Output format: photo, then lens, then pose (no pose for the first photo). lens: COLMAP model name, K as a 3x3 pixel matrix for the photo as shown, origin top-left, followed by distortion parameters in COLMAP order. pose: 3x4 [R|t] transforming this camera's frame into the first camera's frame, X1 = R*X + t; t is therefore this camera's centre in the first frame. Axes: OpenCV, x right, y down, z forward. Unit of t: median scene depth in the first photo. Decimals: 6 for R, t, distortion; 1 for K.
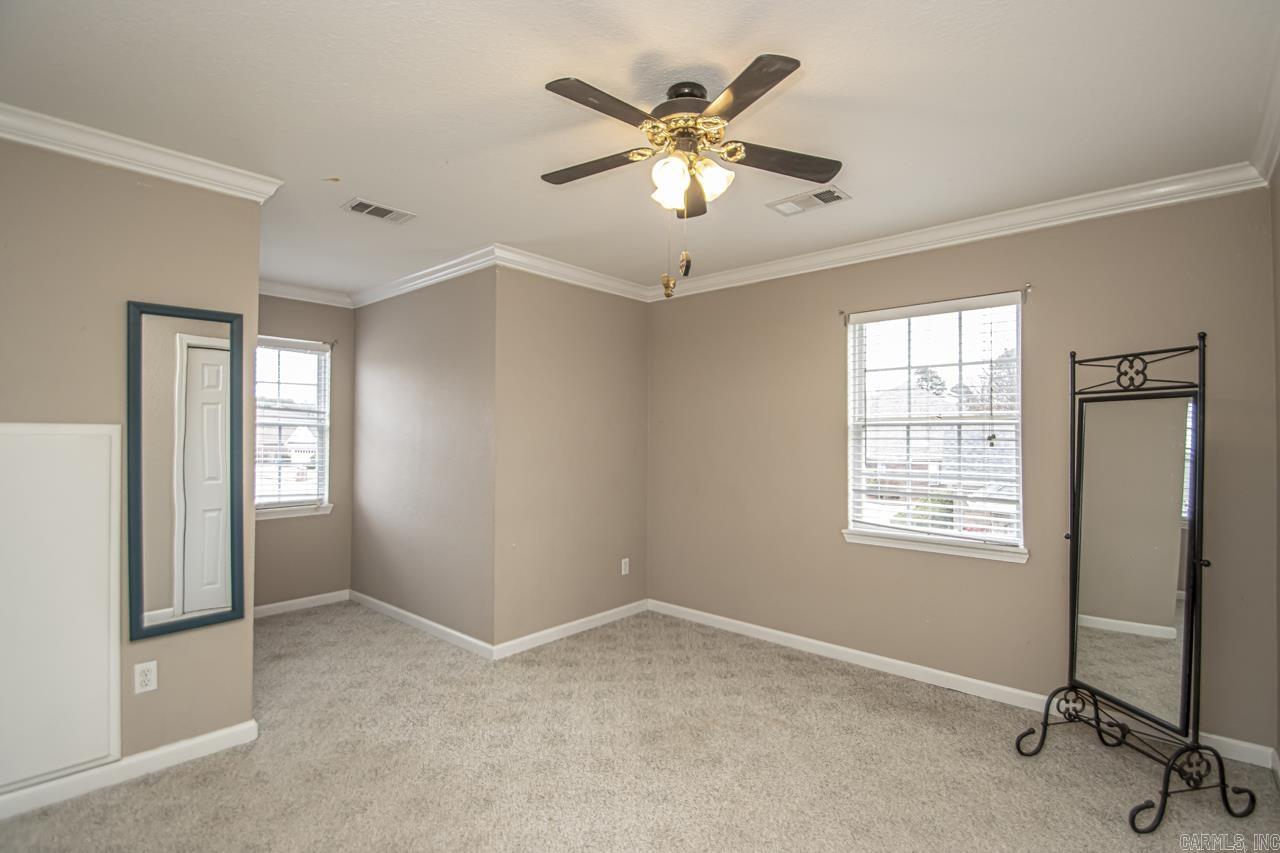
lens RADIAL K [[596.5, 0, 655.1], [0, 596.5, 425.2], [0, 0, 1]] dist [0.001251, -0.000304]
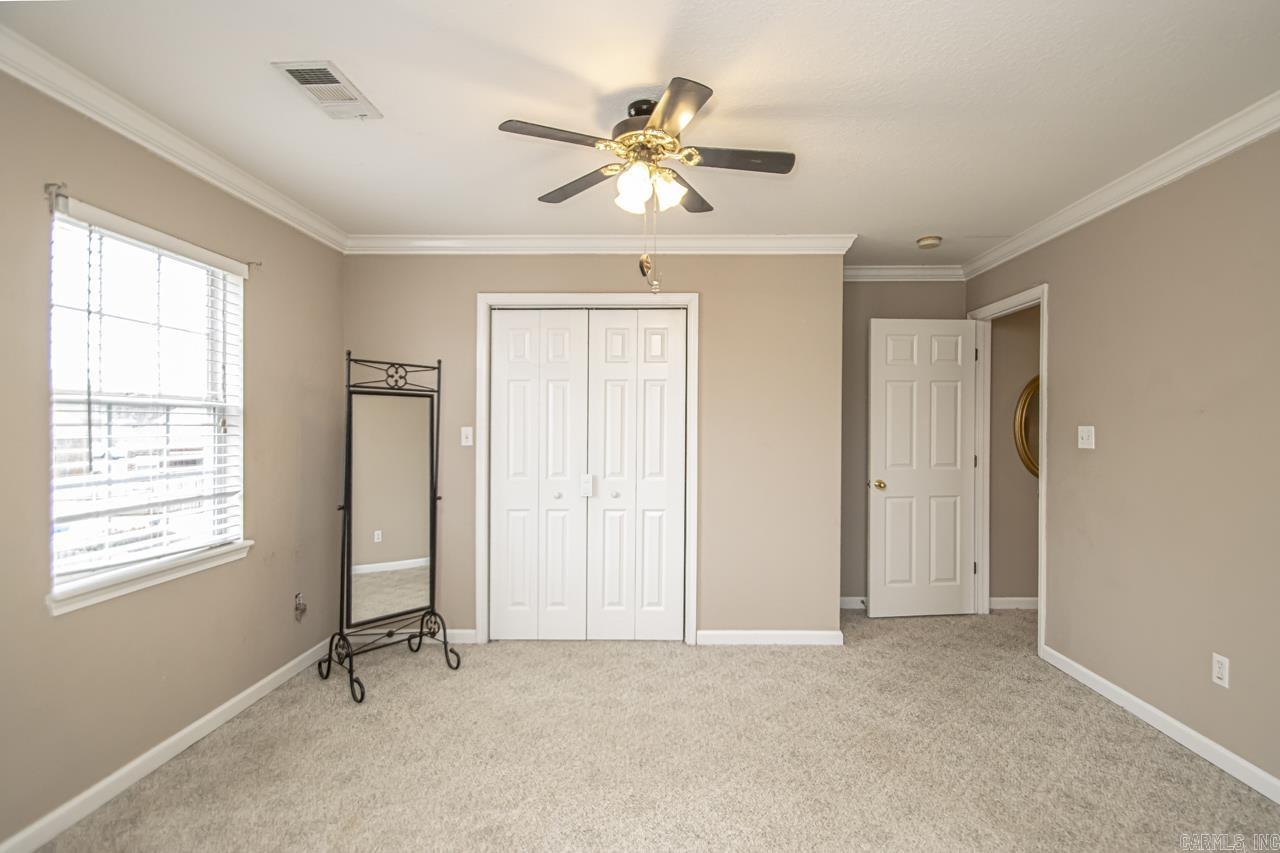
lens RADIAL K [[609.8, 0, 686.2], [0, 609.8, 429.5], [0, 0, 1]] dist [0.002434, -0.000984]
pose [[-0.668231, -0.012118, 0.743855, -0.707807], [-0.018773, 0.999824, -0.000576, 0.023630], [-0.743717, -0.014349, -0.668341, 1.423495]]
